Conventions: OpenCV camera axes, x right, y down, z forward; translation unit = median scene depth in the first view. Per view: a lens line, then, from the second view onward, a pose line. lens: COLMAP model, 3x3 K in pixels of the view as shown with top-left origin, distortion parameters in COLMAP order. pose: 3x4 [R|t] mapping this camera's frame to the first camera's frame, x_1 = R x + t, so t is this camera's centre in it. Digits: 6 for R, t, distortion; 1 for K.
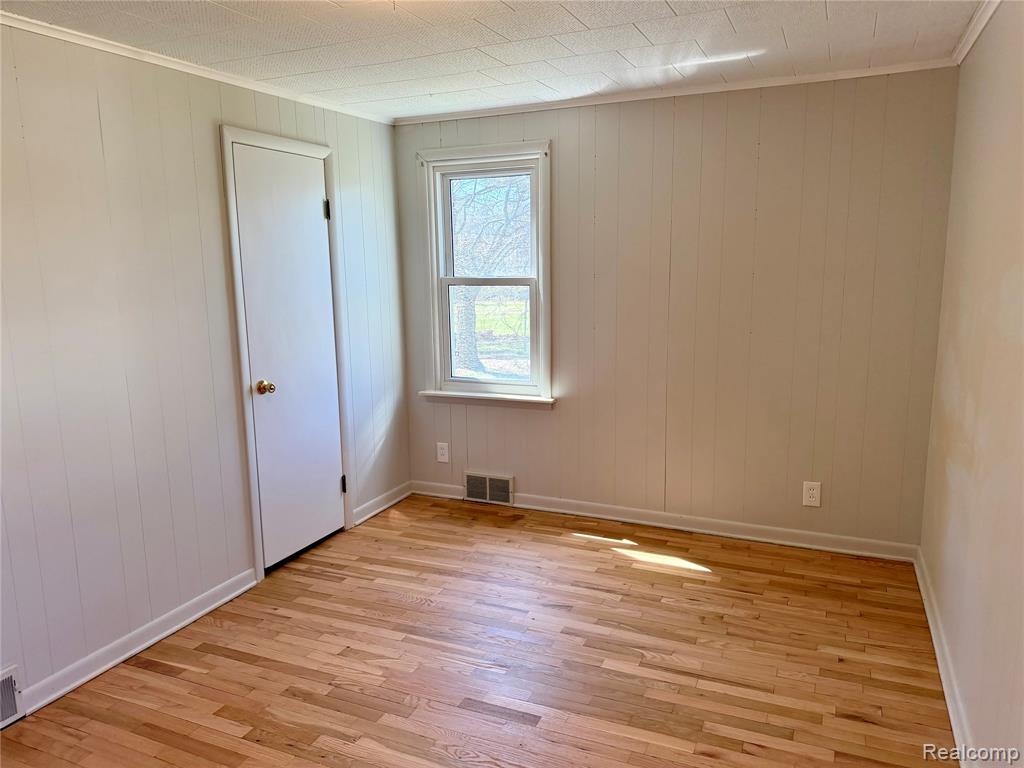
lens RADIAL K [[714.1, 0, 510.8], [0, 714.1, 380.6], [0, 0, 1]] dist [0.118674, -0.138520]
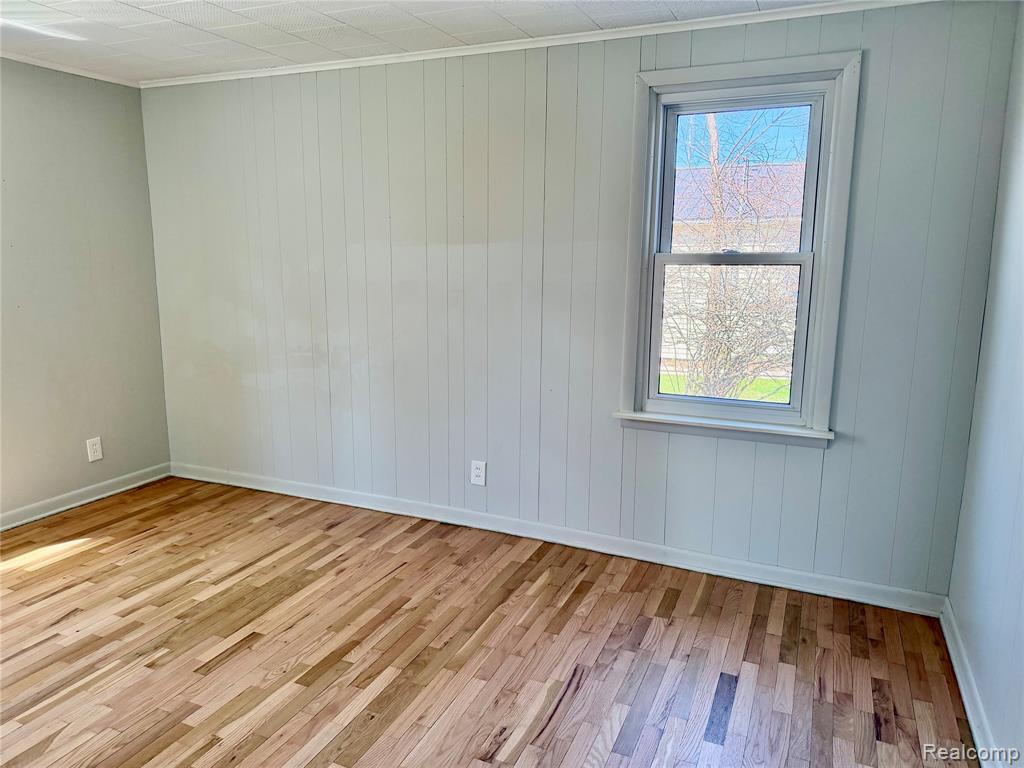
lens RADIAL K [[714.1, 0, 510.8], [0, 714.1, 380.6], [0, 0, 1]] dist [0.118674, -0.138520]
pose [[-0.003719, -0.154718, 0.987952, -0.792220], [0.152661, 0.976290, 0.153466, -0.020702], [-0.988272, 0.151392, 0.019988, 0.418542]]
